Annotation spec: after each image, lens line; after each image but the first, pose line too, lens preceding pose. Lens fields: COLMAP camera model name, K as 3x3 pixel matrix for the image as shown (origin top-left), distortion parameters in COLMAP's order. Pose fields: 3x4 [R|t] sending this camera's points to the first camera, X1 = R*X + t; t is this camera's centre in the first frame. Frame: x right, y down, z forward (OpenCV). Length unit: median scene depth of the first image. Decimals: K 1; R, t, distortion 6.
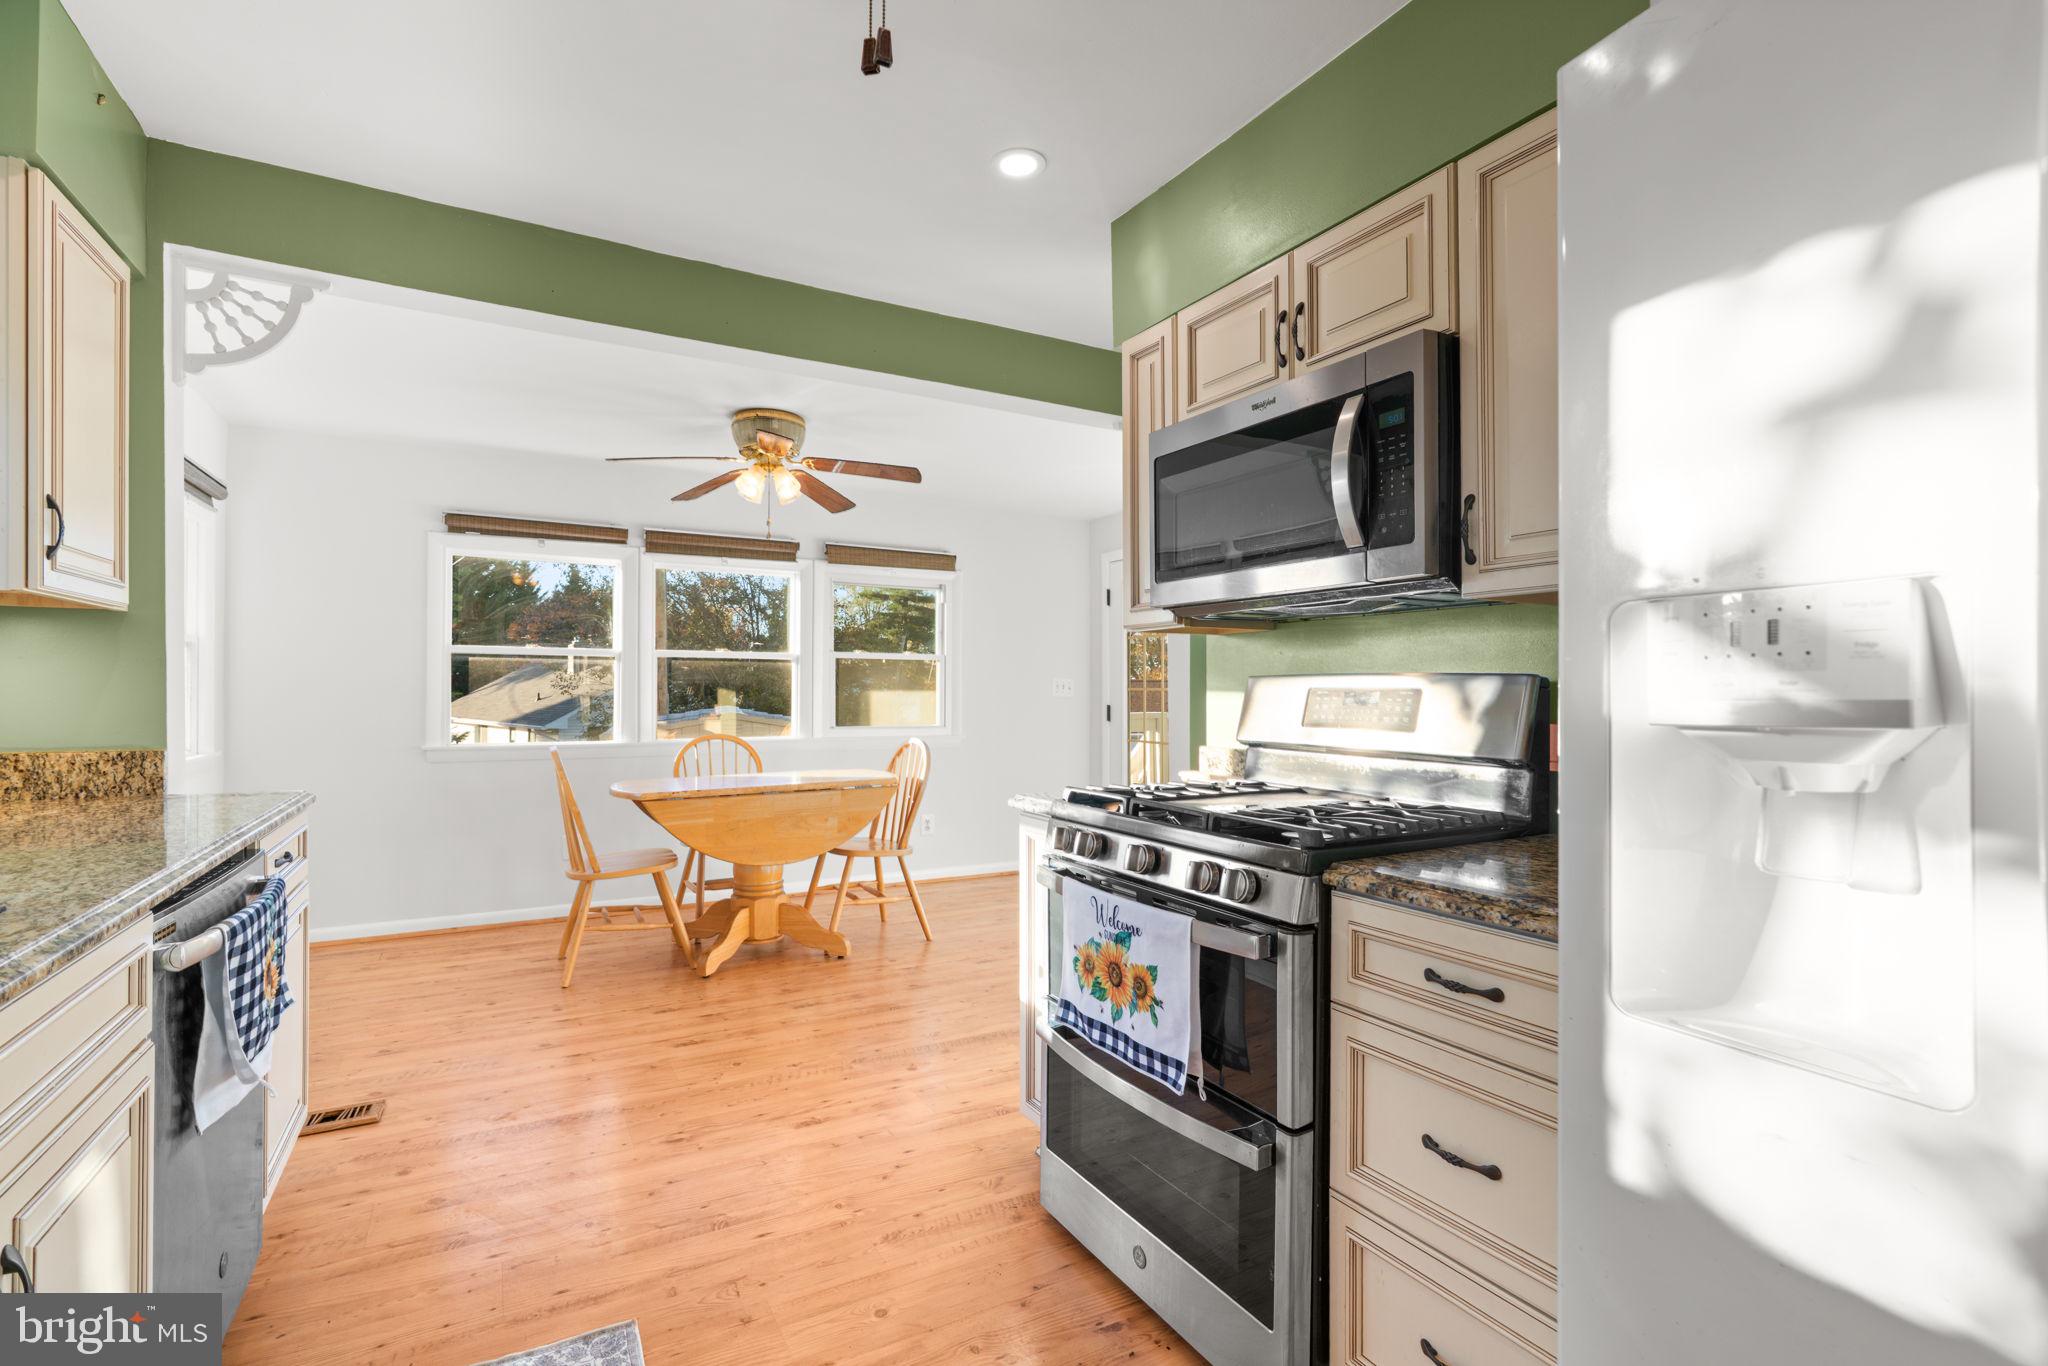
lens RADIAL K [[937.0, 0, 1012.7], [0, 937.0, 689.2], [0, 0, 1]] dist [-0.007845, 0.003242]
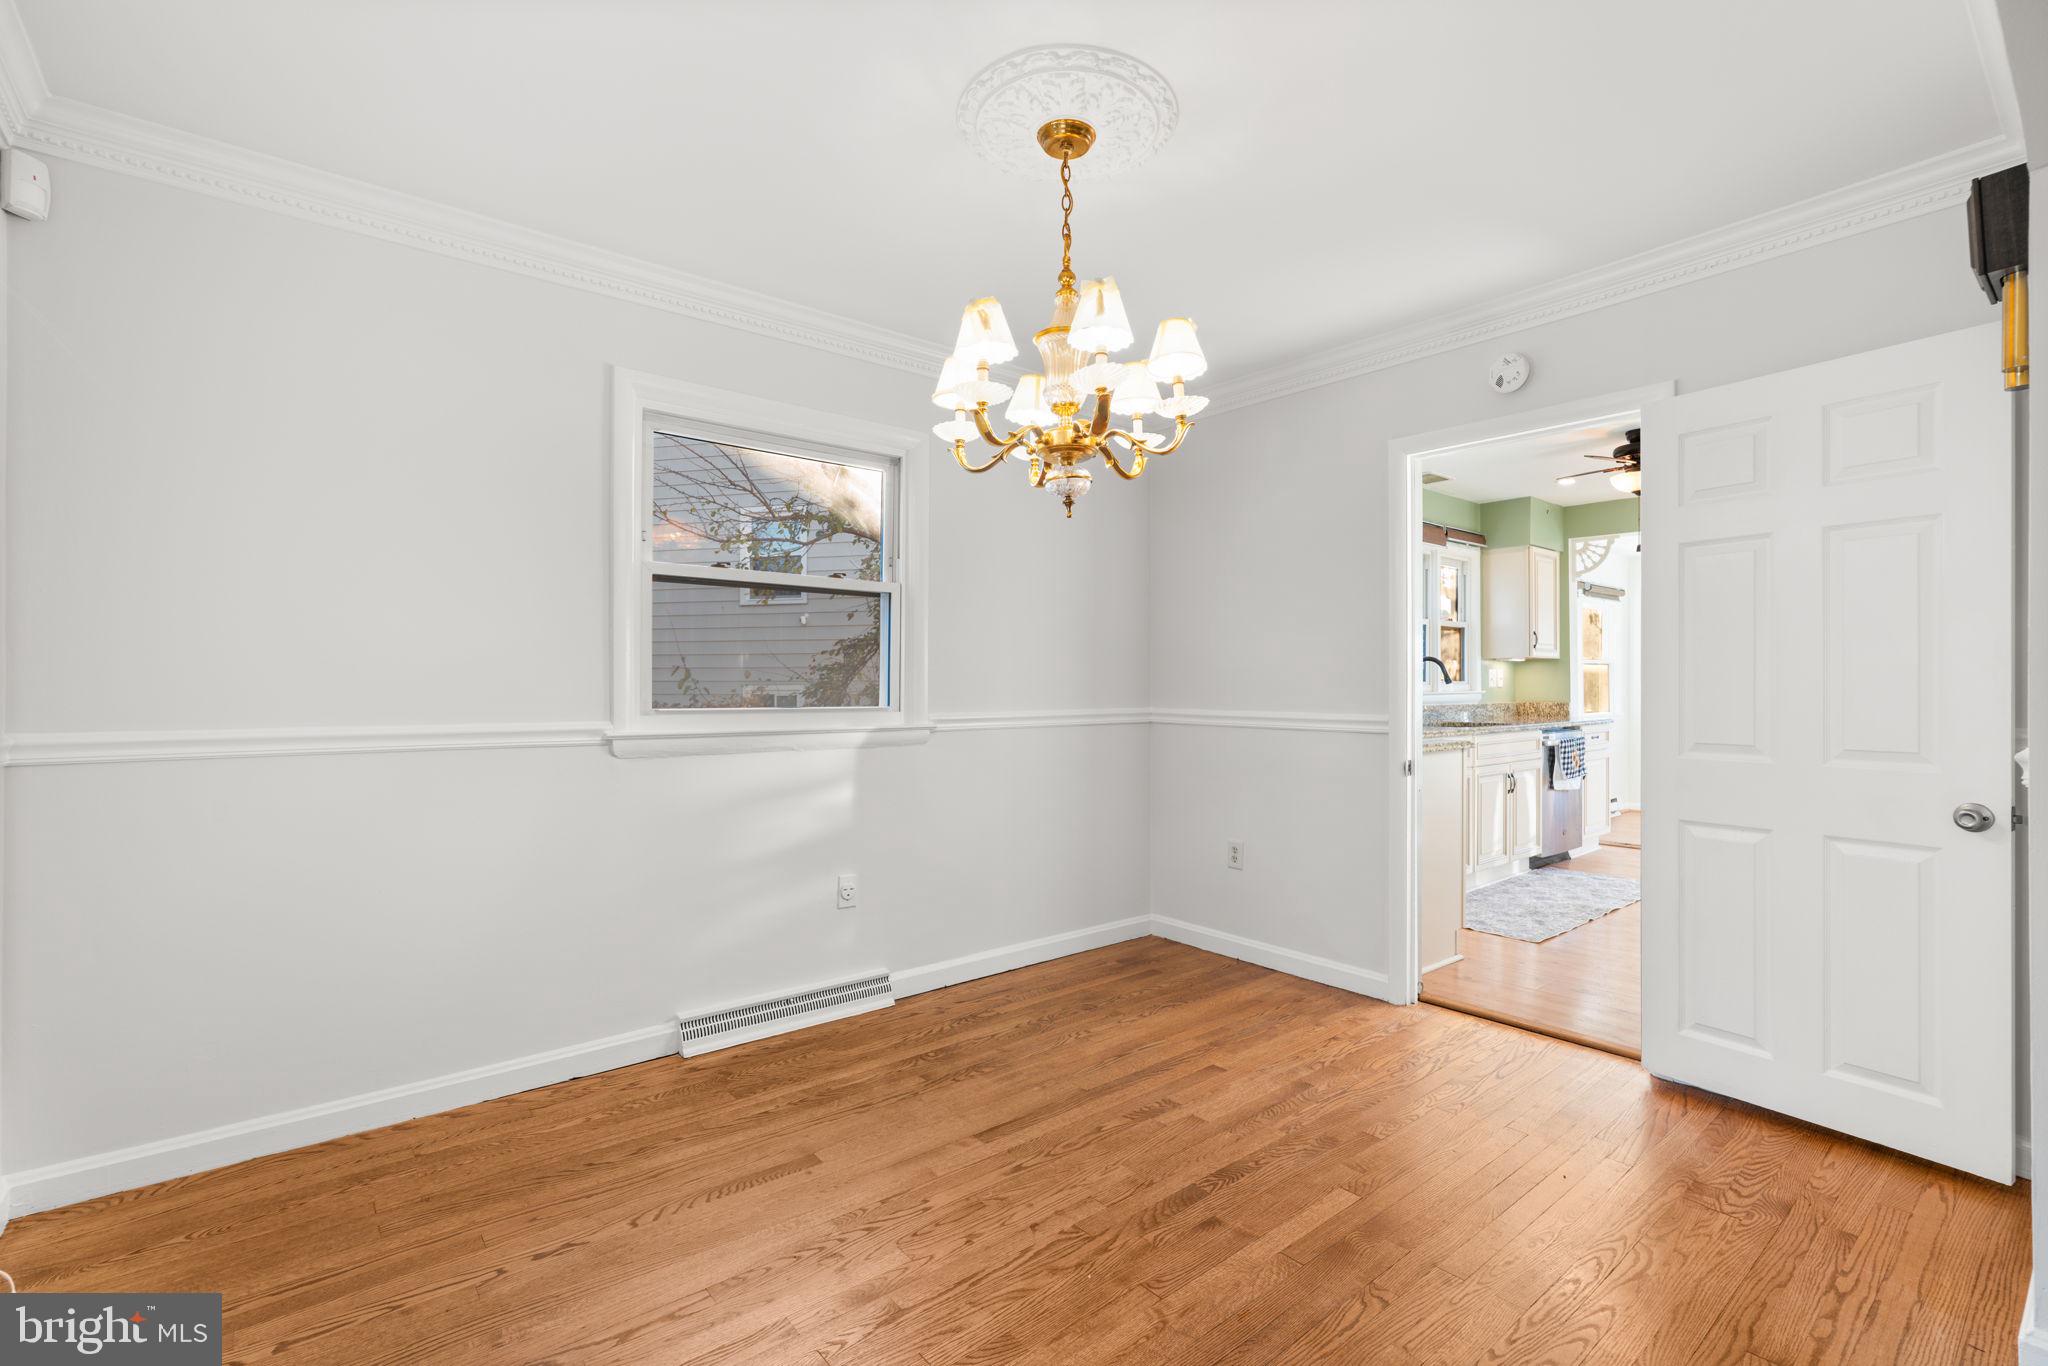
lens RADIAL K [[937.0, 0, 1023.5], [0, 937.0, 692.0], [0, 0, 1]] dist [-0.007845, 0.003242]
pose [[0.181521, -0.002217, -0.983385, 1.605694], [0.008861, 0.999961, -0.000618, 0.015004], [0.983347, -0.008602, 0.181533, -1.196052]]
